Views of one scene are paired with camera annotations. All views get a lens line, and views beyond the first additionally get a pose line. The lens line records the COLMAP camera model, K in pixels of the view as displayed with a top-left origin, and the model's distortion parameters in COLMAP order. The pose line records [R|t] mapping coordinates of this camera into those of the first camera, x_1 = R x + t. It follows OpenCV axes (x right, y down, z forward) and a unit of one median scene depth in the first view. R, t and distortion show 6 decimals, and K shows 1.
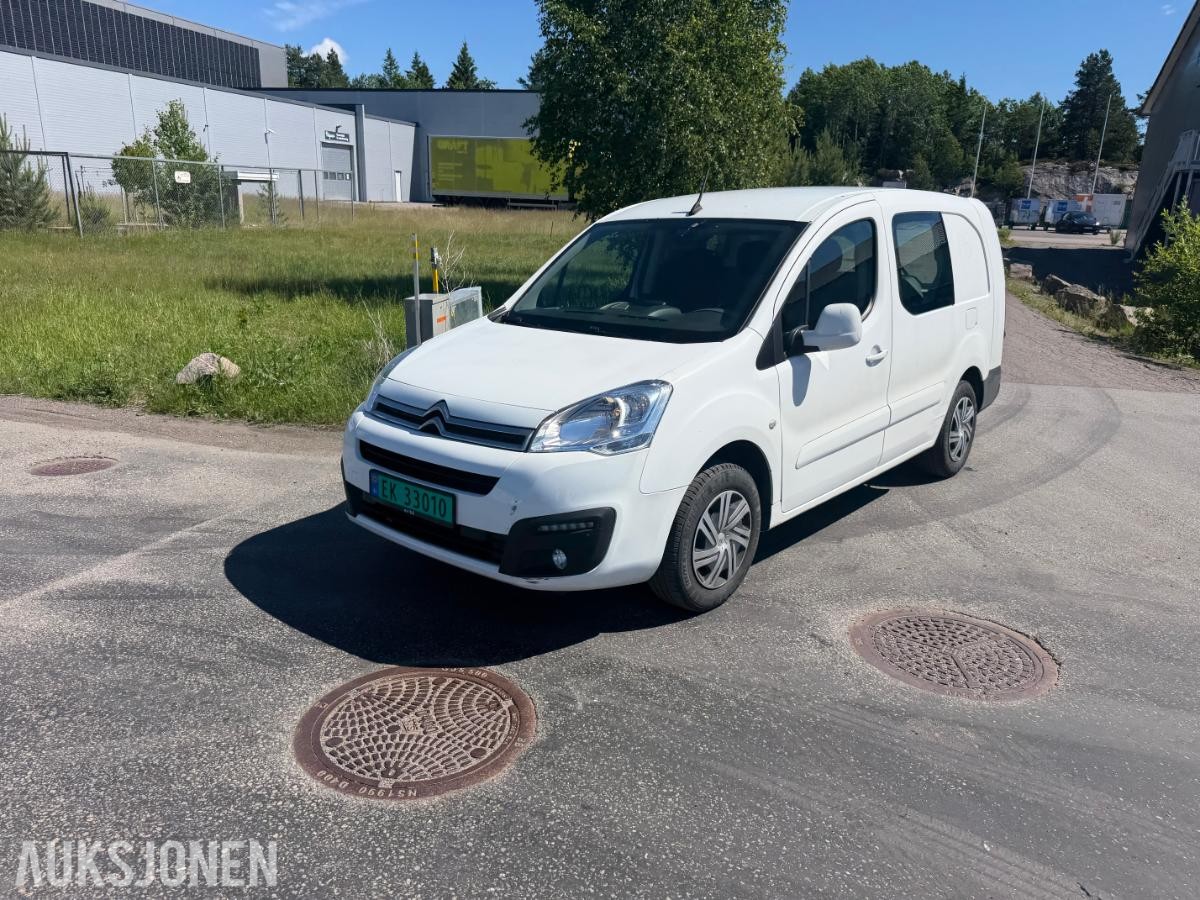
lens RADIAL K [[852.0, 0, 608.6], [0, 852.0, 449.9], [0, 0, 1]] dist [0.014231, -0.018805]
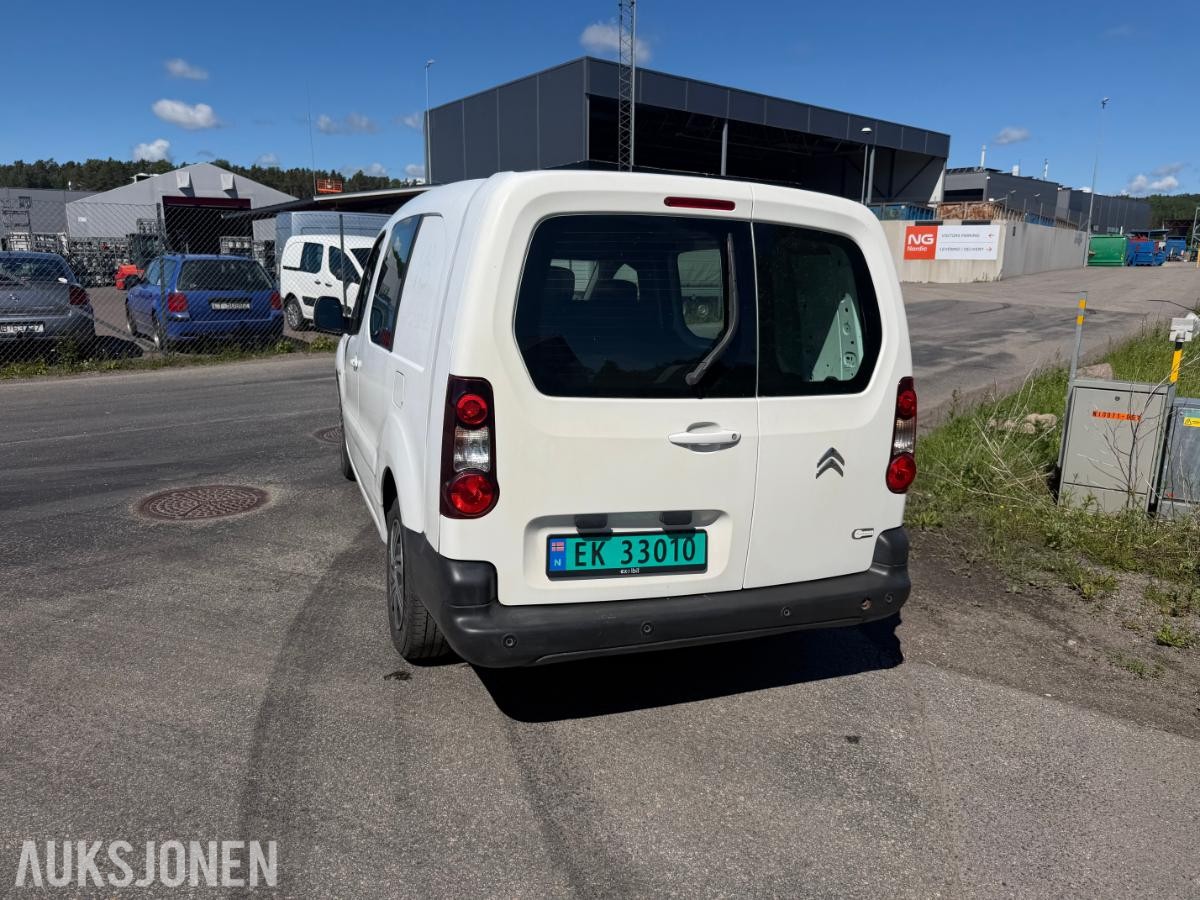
lens RADIAL K [[850.8, 0, 602.7], [0, 850.8, 451.8], [0, 0, 1]] dist [0.033612, -0.047906]
pose [[-0.481852, 0.152479, -0.862884, 0.781479], [-0.273169, 0.909530, 0.313265, -0.302060], [0.832585, 0.386660, -0.396606, 1.233036]]
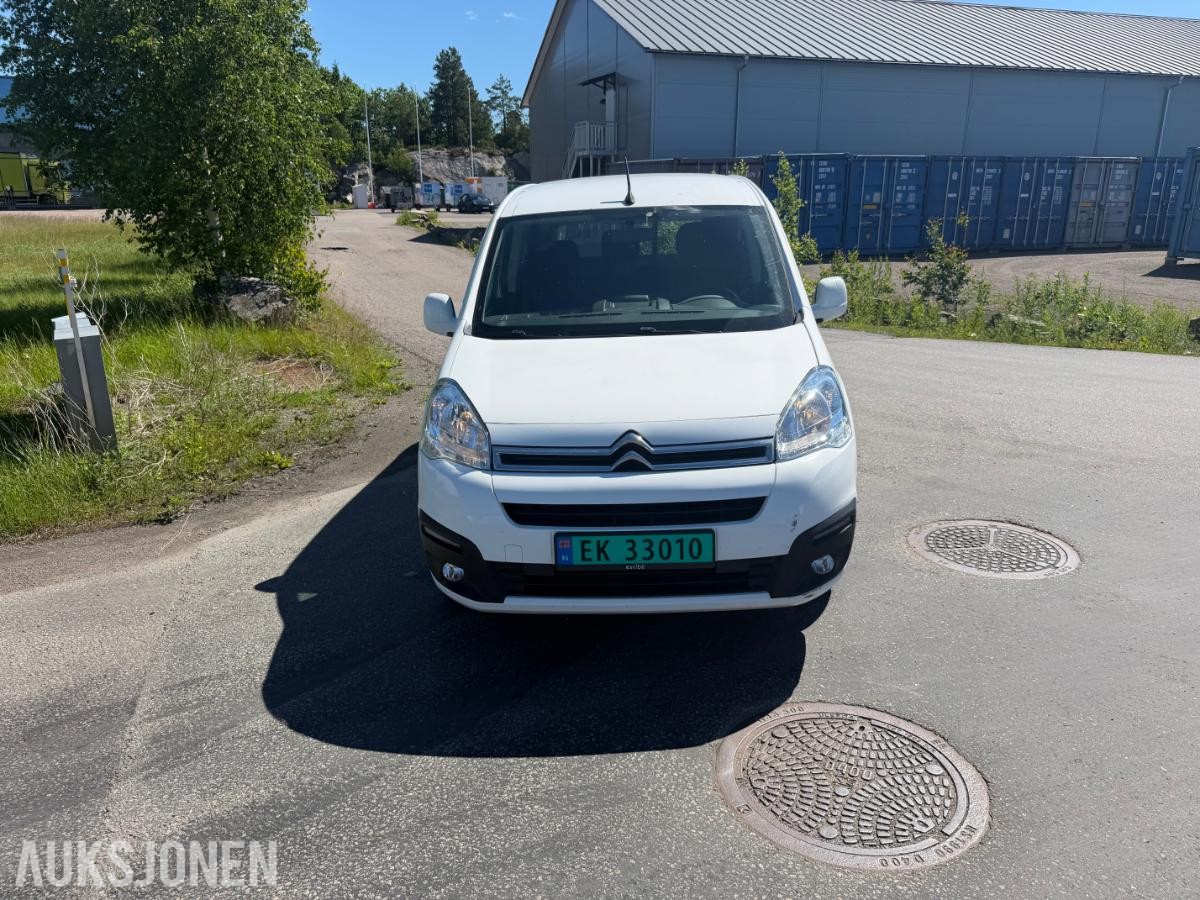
lens RADIAL K [[848.8, 0, 610.7], [0, 848.8, 441.9], [0, 0, 1]] dist [0.030653, -0.039400]
pose [[0.781618, -0.206978, 0.588416, -0.401368], [0.203255, 0.976367, 0.073450, -0.063957], [-0.589712, 0.062189, 0.805215, 0.184464]]
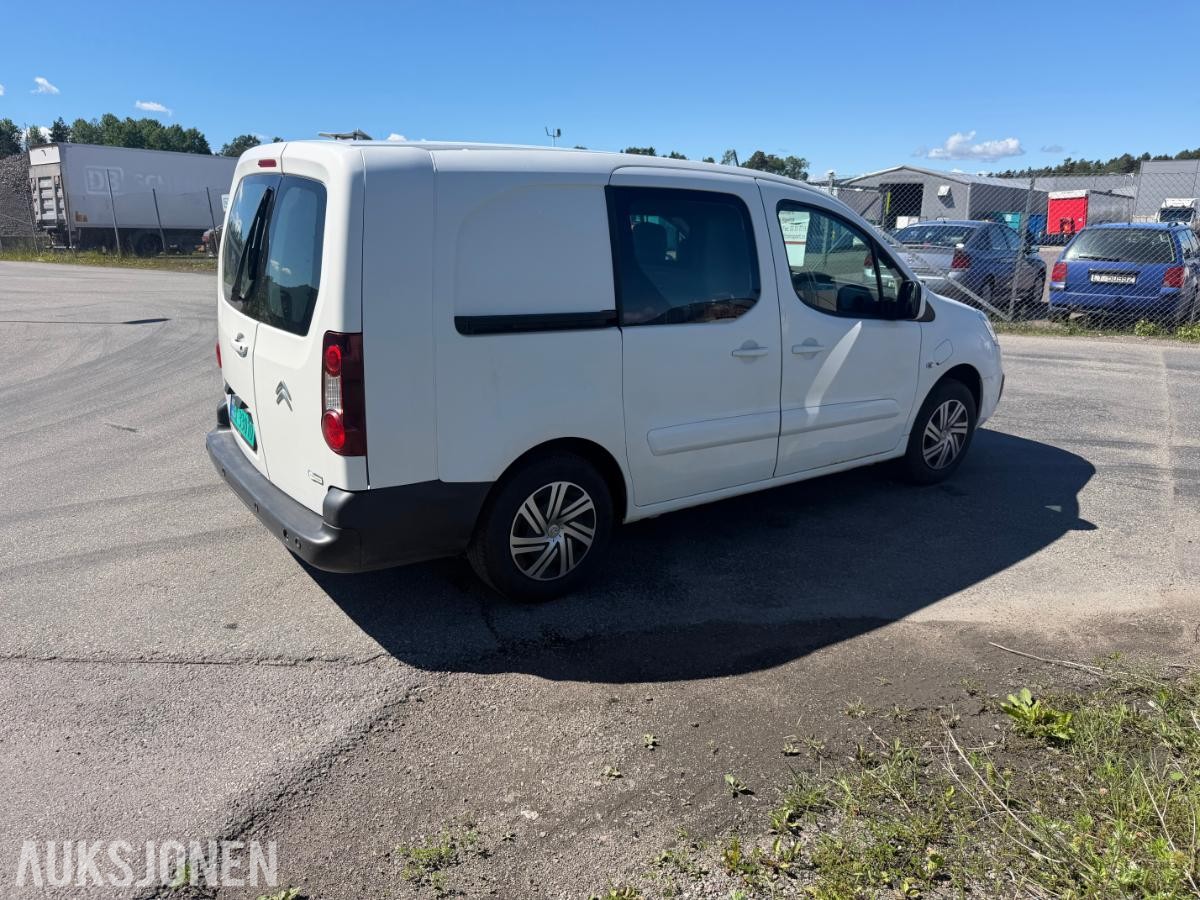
lens RADIAL K [[836.4, 0, 599.5], [0, 836.4, 453.3], [0, 0, 1]] dist [0.056679, -0.078966]
pose [[-0.970851, -0.106865, 0.214540, 0.016372], [0.023089, 0.849241, 0.527500, -0.418161], [-0.238568, 0.517078, -0.822020, 1.545474]]
